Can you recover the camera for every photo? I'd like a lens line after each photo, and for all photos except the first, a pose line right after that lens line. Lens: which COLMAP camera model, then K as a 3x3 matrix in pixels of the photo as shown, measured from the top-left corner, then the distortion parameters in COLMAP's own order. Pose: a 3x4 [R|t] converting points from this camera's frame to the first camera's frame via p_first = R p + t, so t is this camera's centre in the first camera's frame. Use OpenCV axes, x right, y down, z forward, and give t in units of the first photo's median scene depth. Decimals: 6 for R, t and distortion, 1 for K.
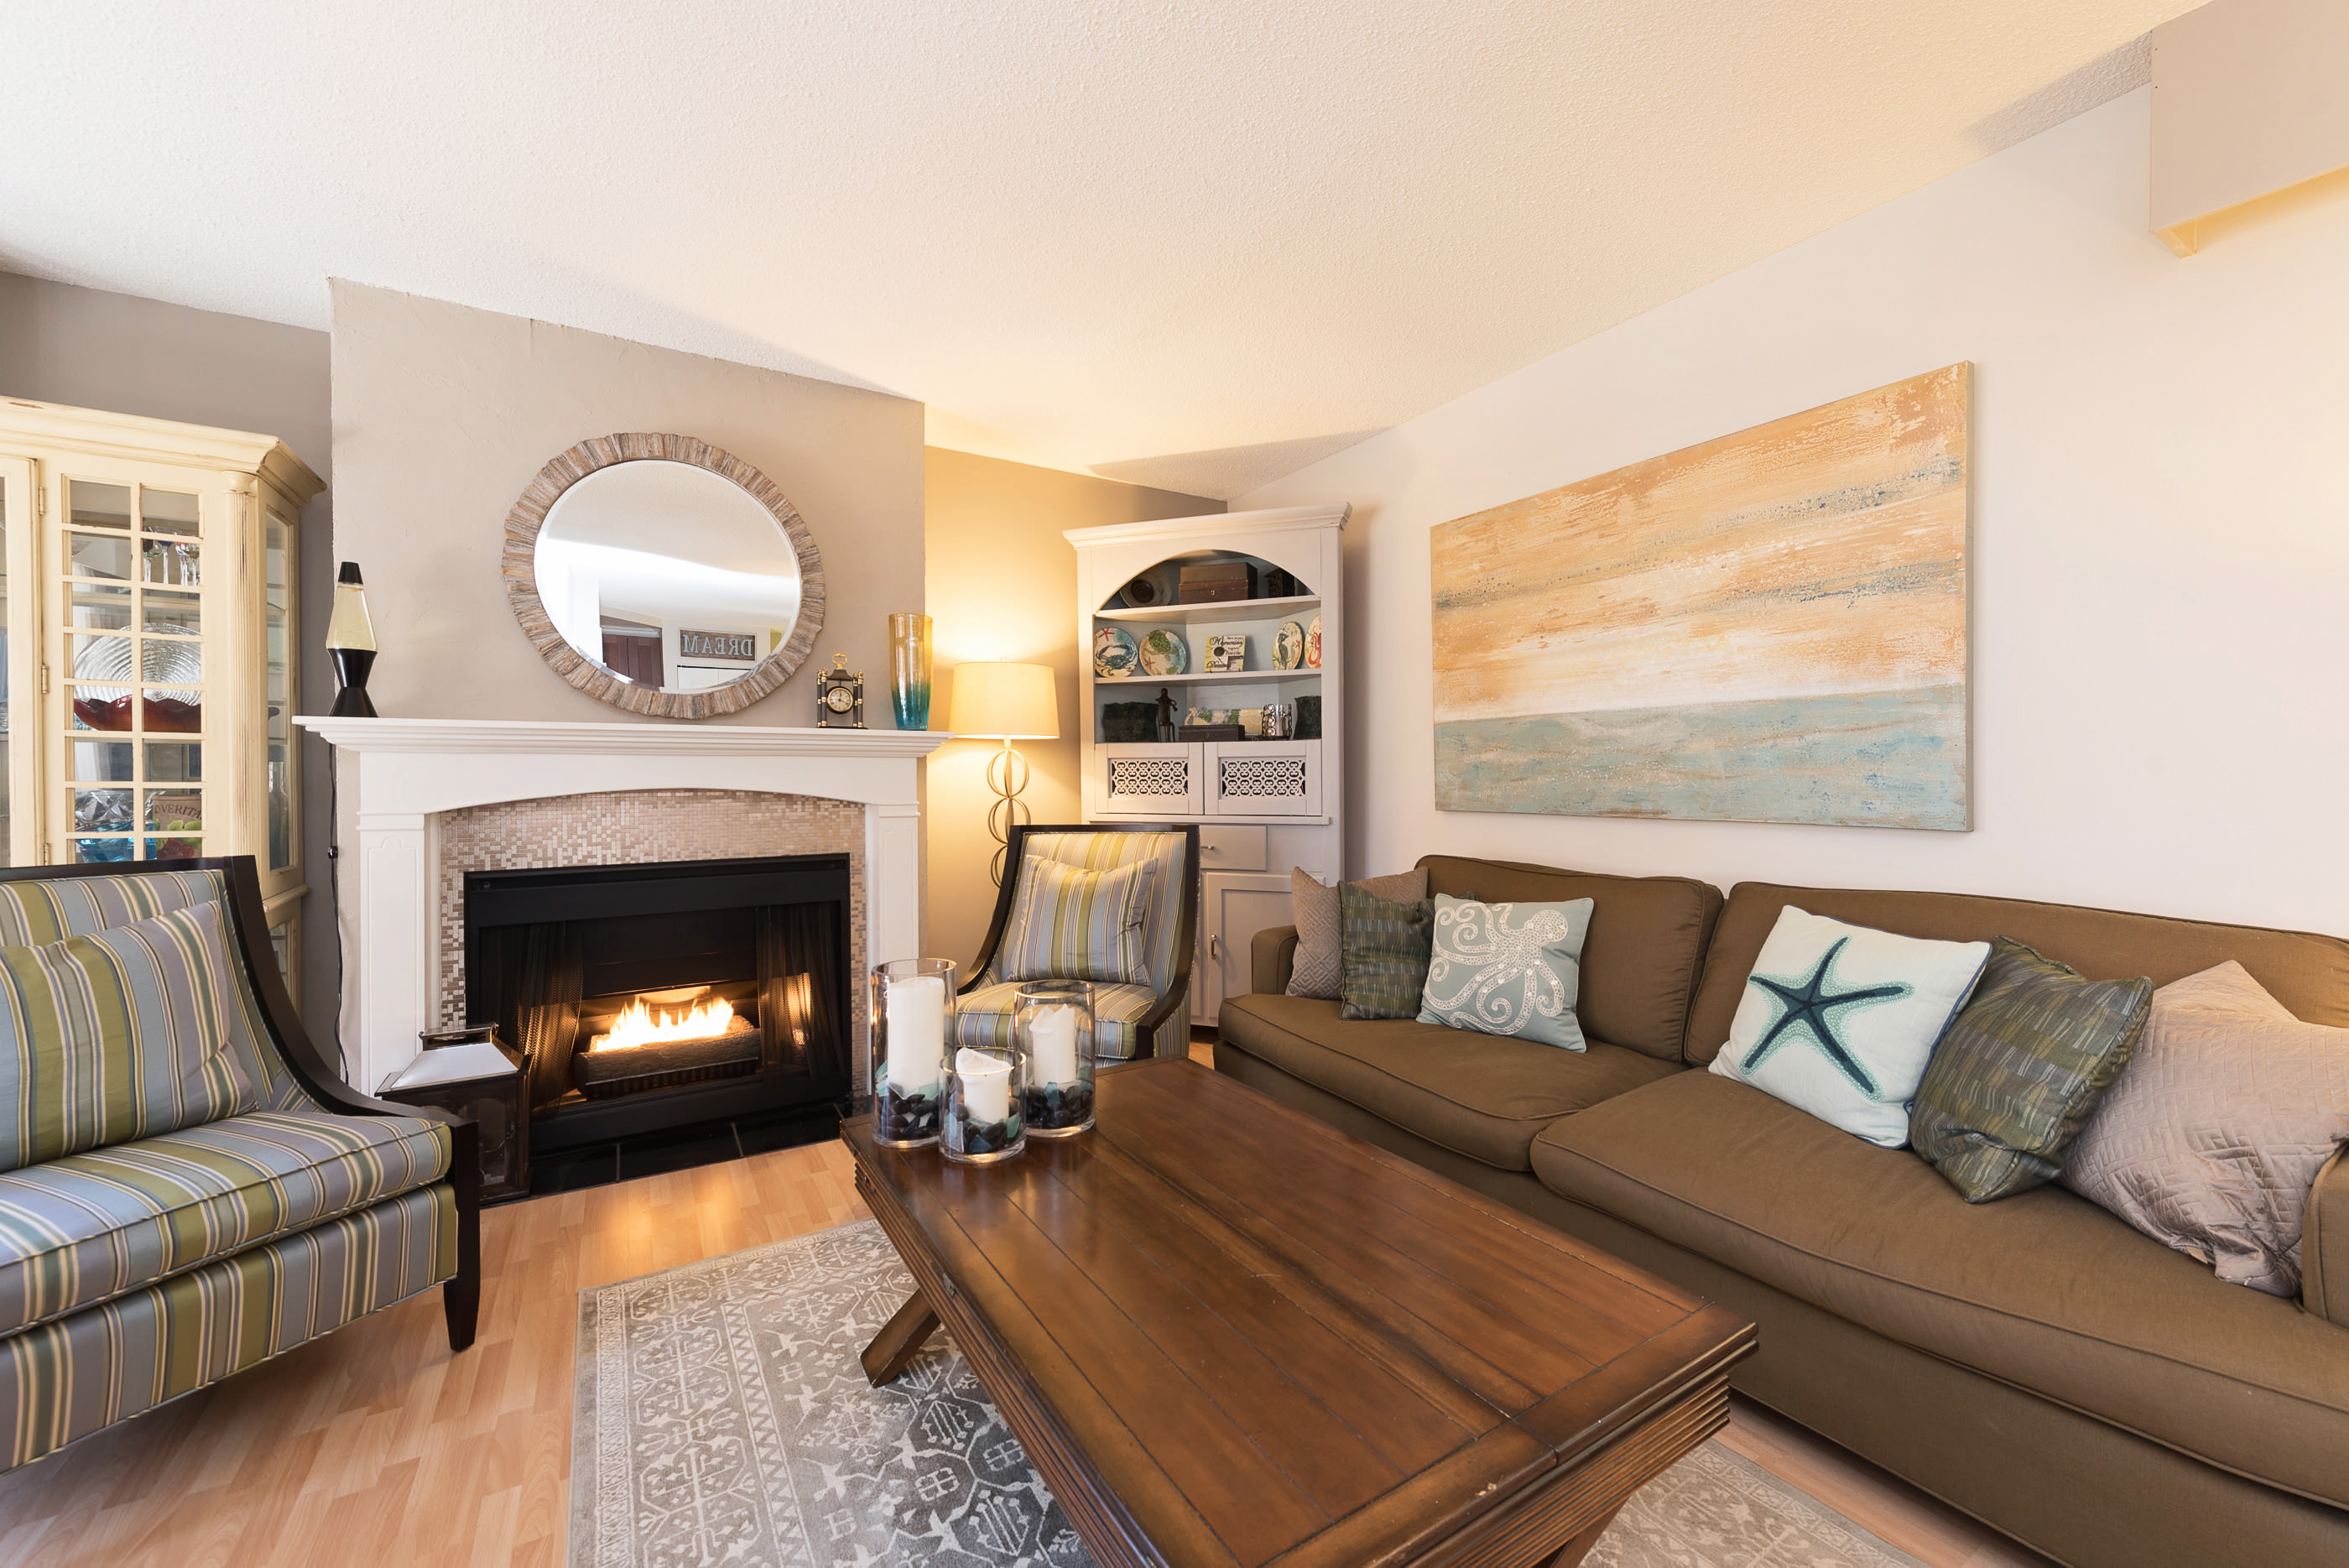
lens RADIAL K [[929.5, 0, 1182.3], [0, 929.5, 773.7], [0, 0, 1]] dist [0.015564, -0.005491]
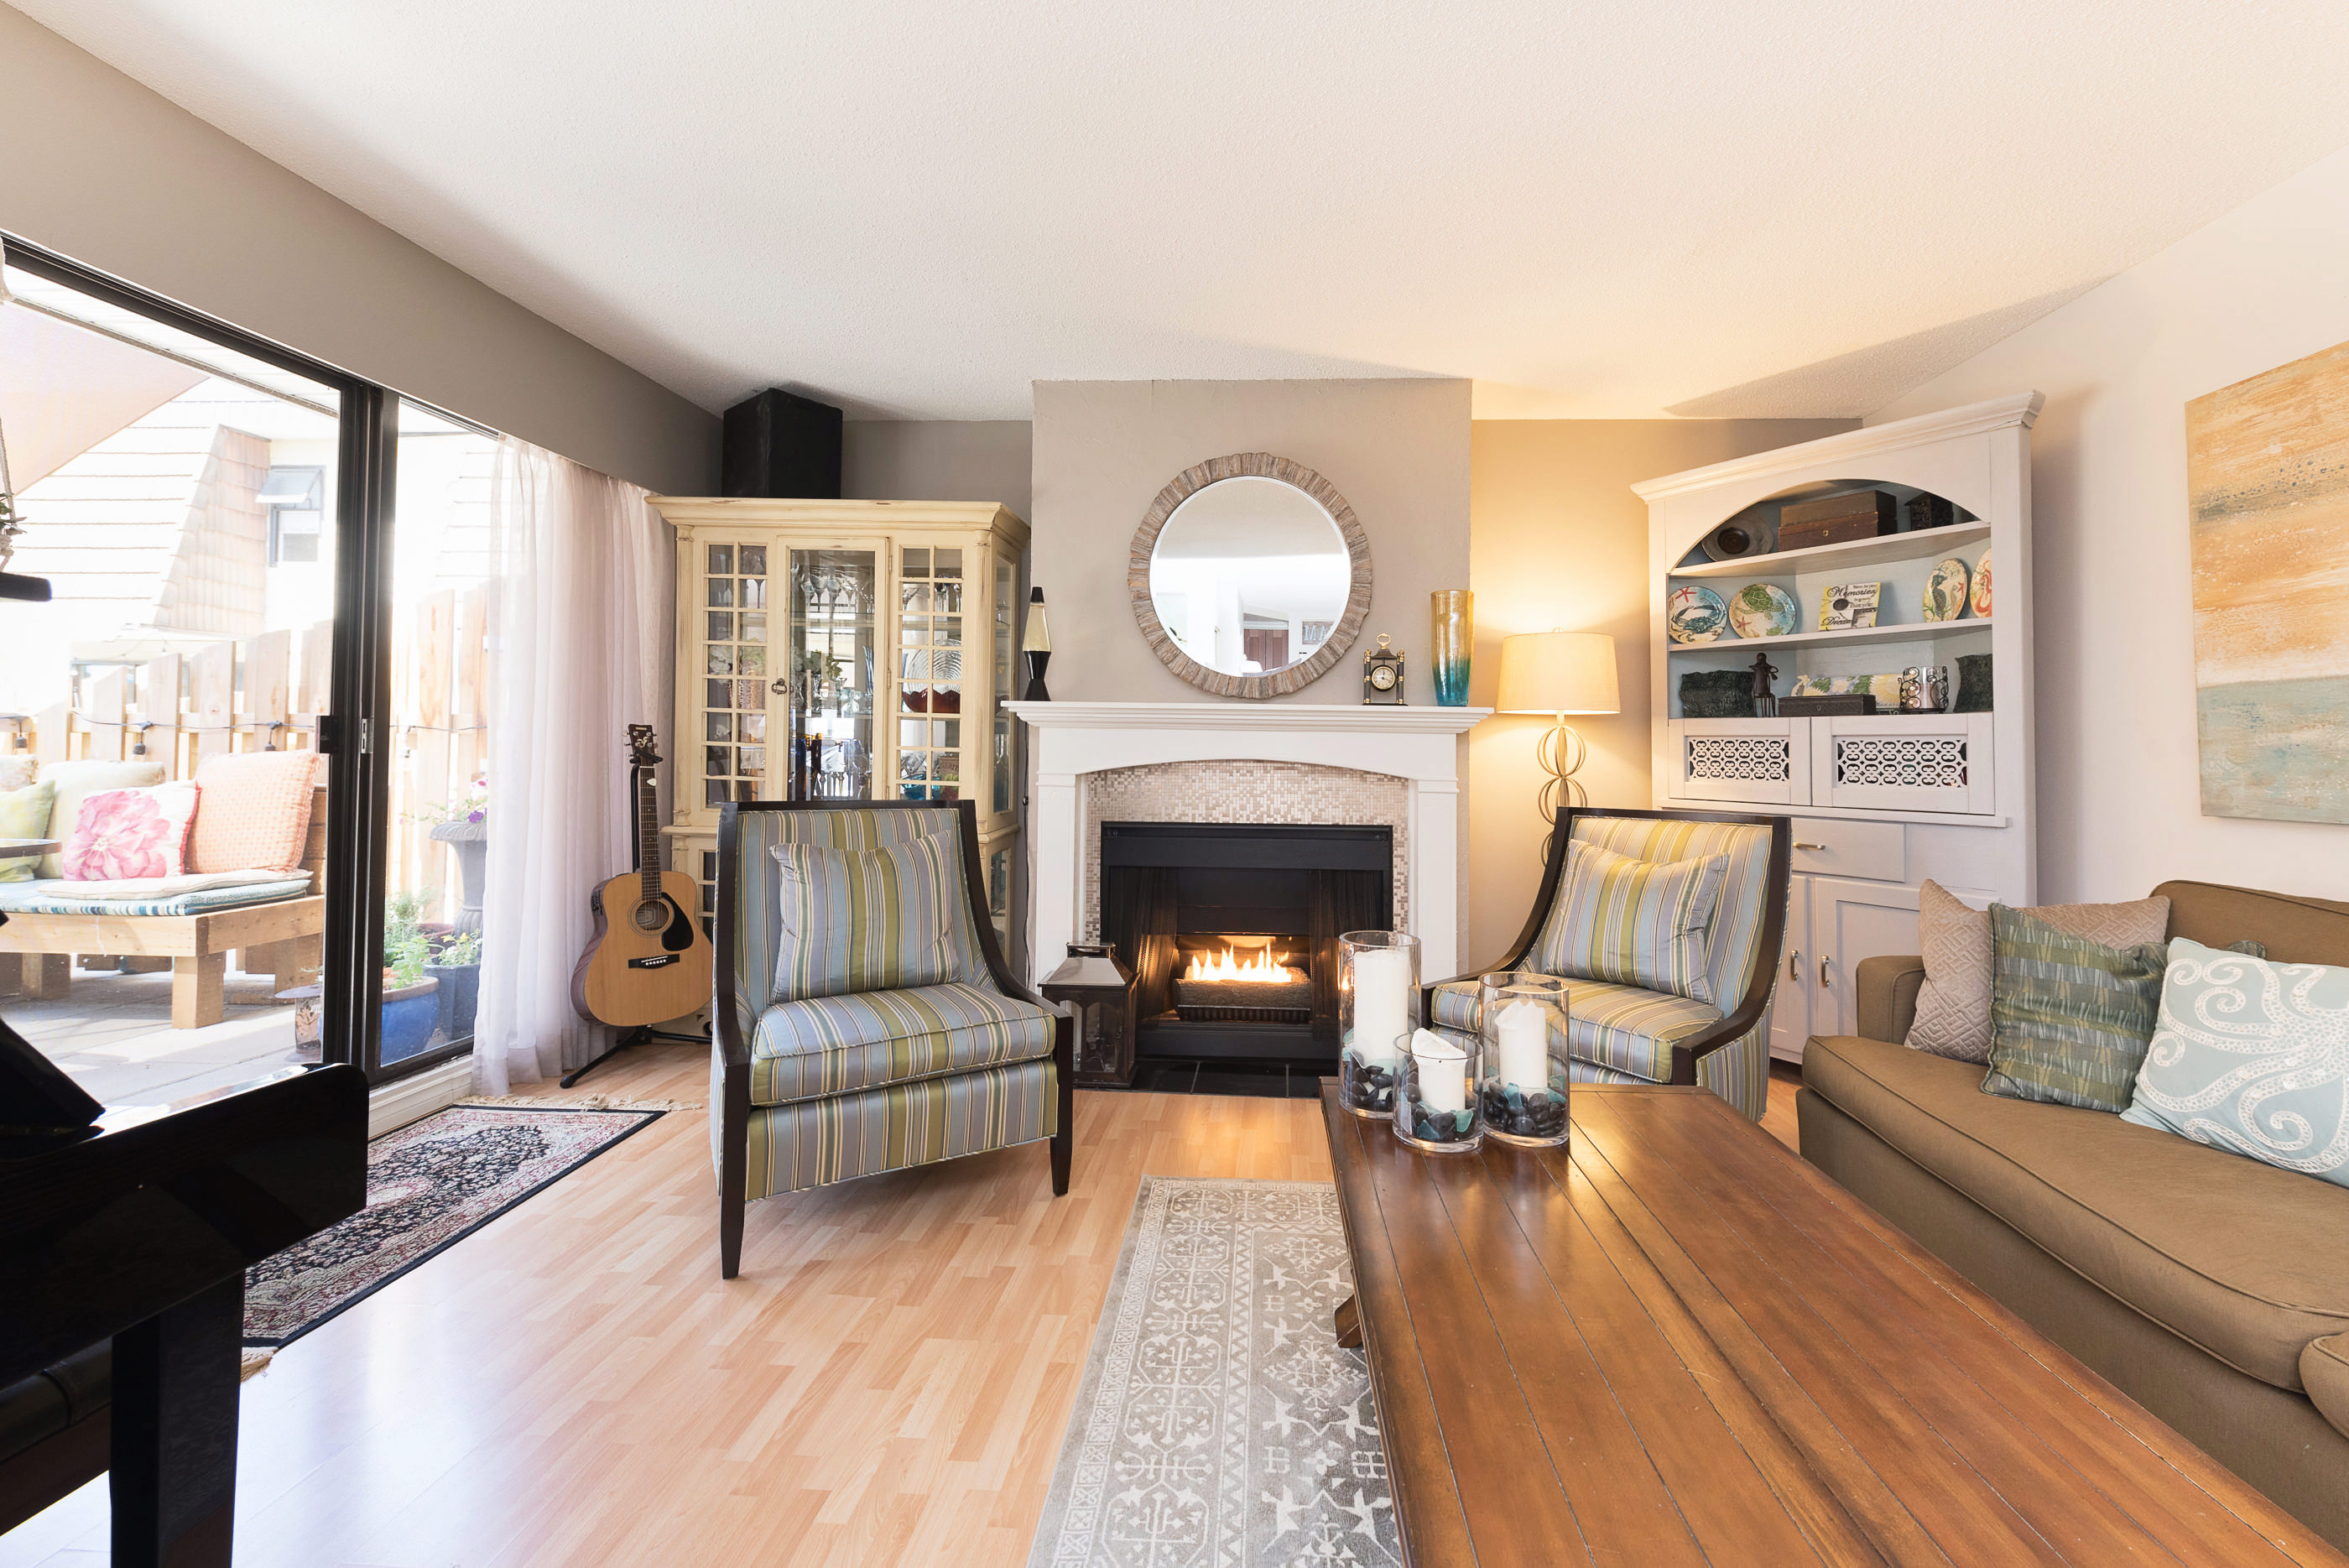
lens RADIAL K [[941.6, 0, 1223.7], [0, 941.6, 723.3], [0, 0, 1]] dist [0.012285, -0.005948]
pose [[0.823780, -0.001184, -0.566908, 0.097753], [-0.015774, 0.999563, -0.025009, 0.001038], [0.566690, 0.029544, 0.823401, 0.035143]]
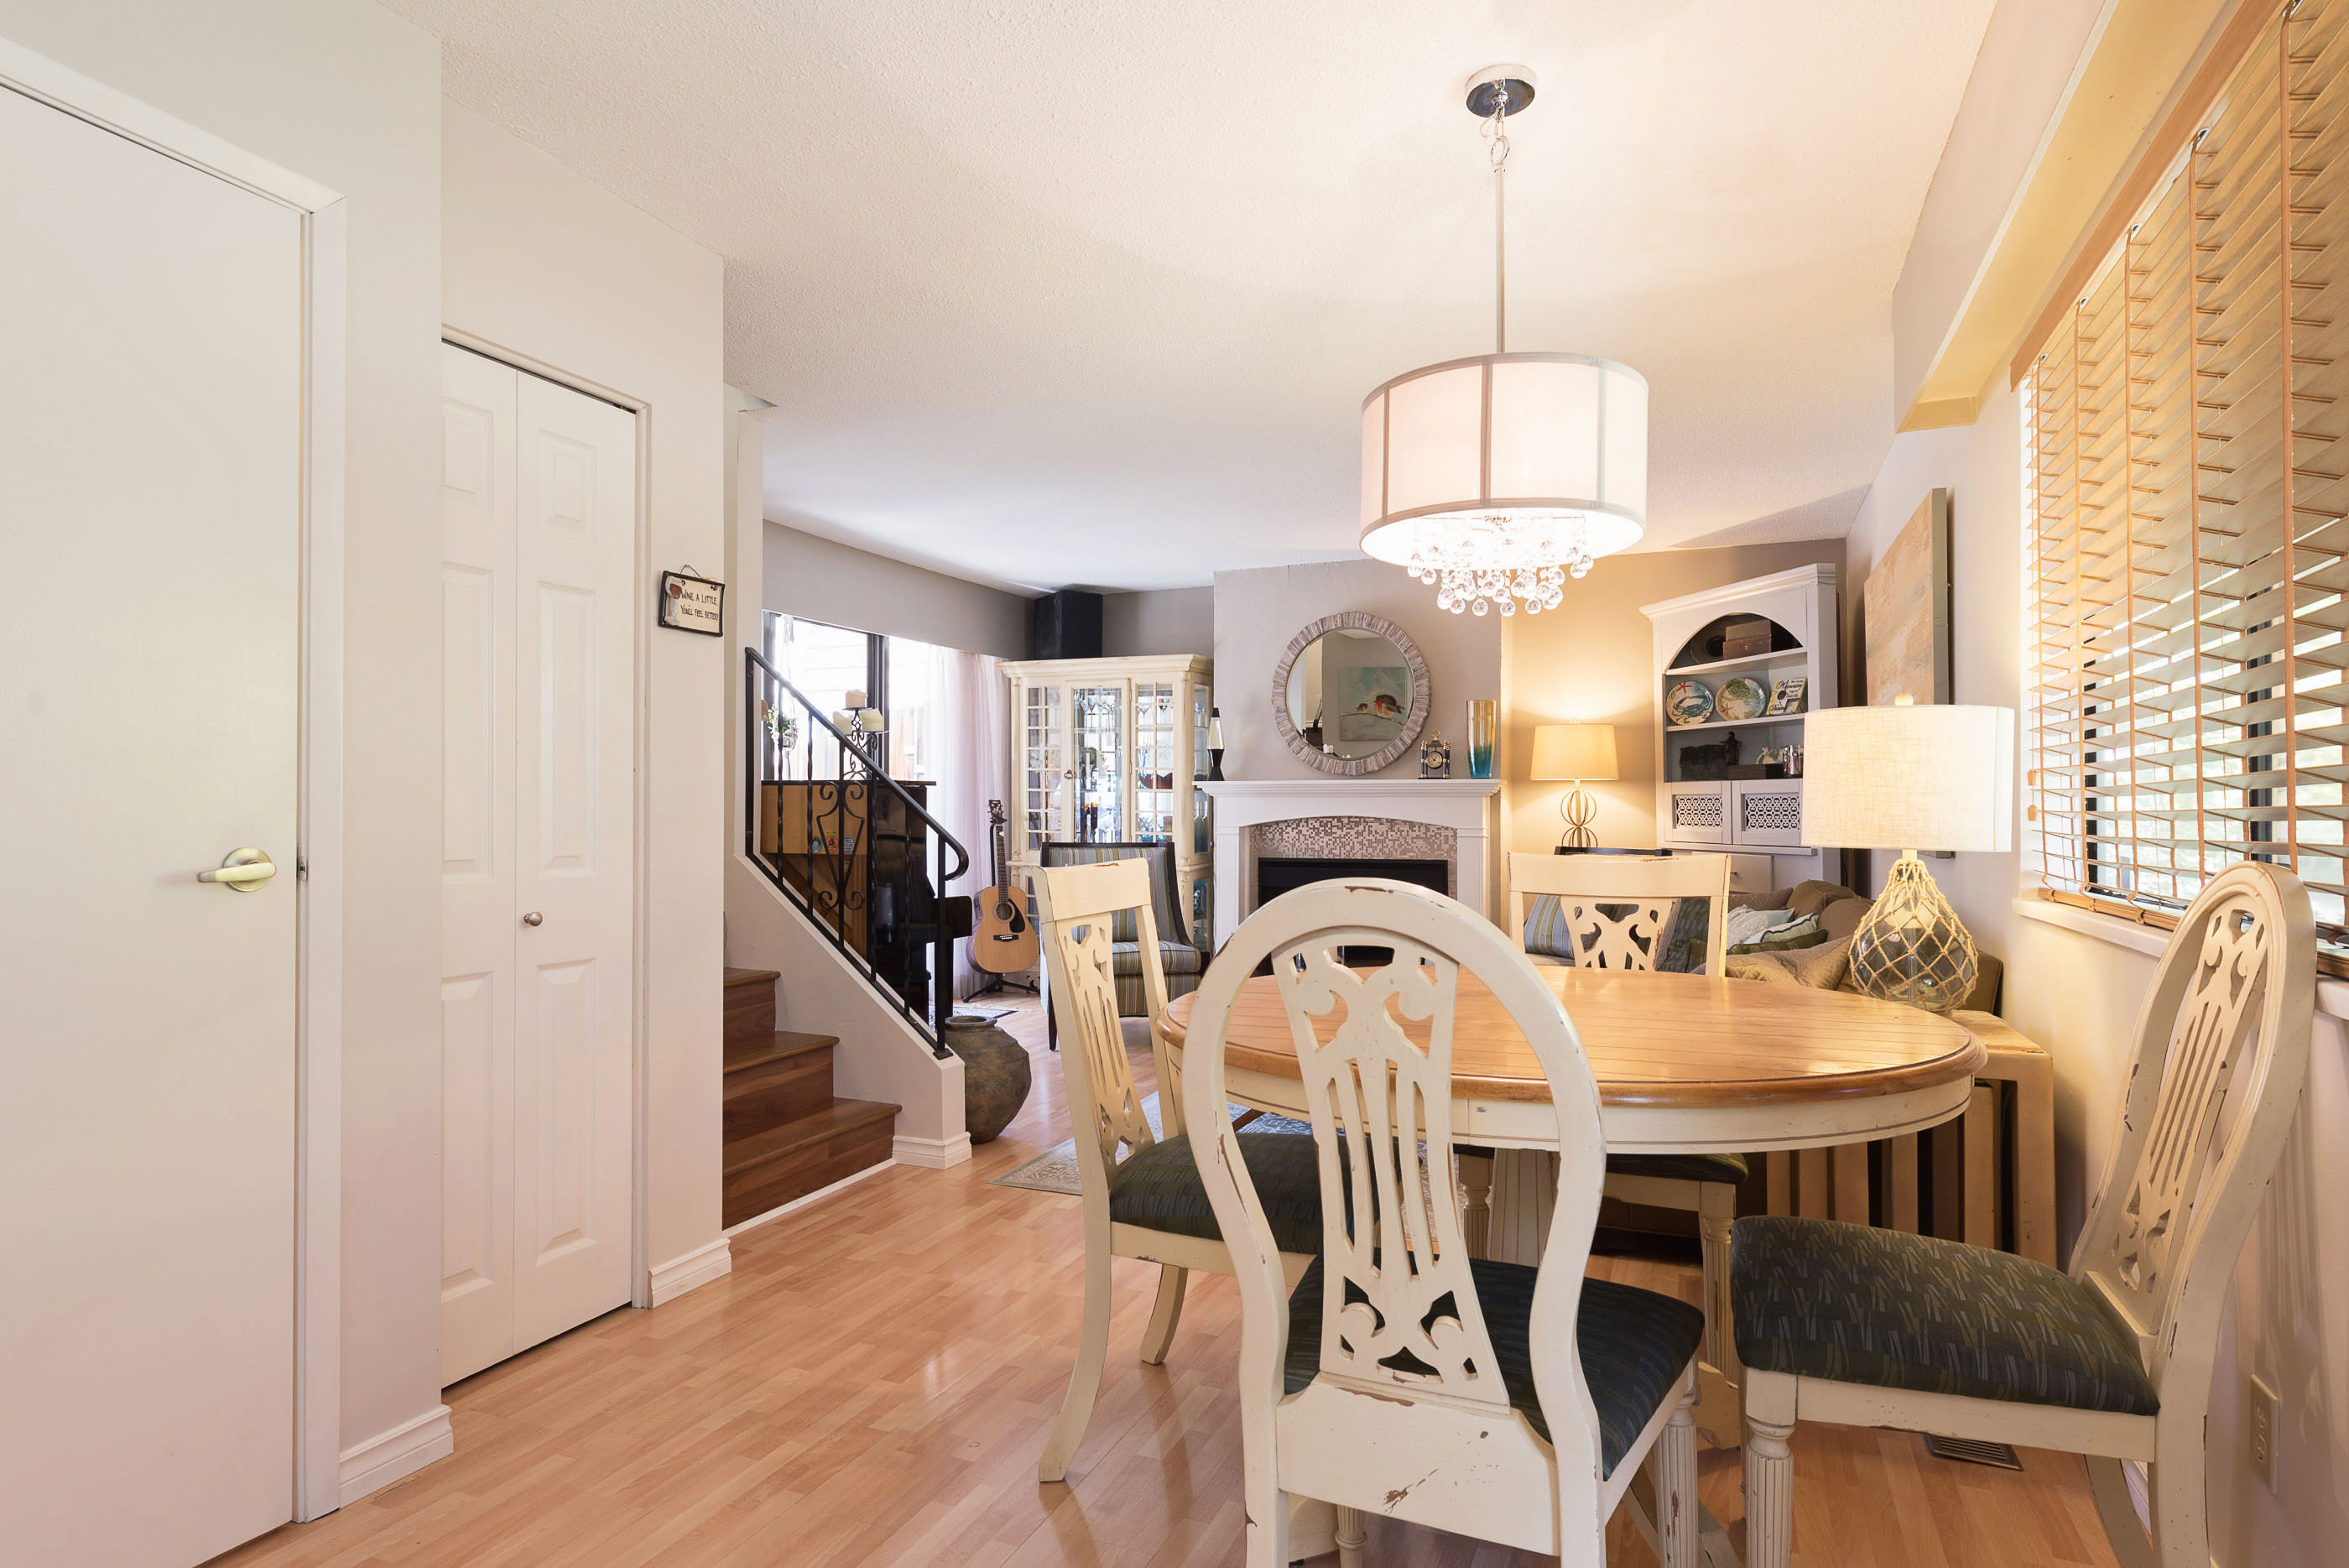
lens RADIAL K [[1258.5, 0, 1174.5], [0, 1258.5, 784.0], [0, 0, 1]] dist [-0.000152, -0.000137]
pose [[0.567993, -0.011640, -0.822951, 1.295328], [0.000853, 0.999908, -0.013555, -0.013261], [0.823033, 0.006997, 0.567950, -0.637582]]
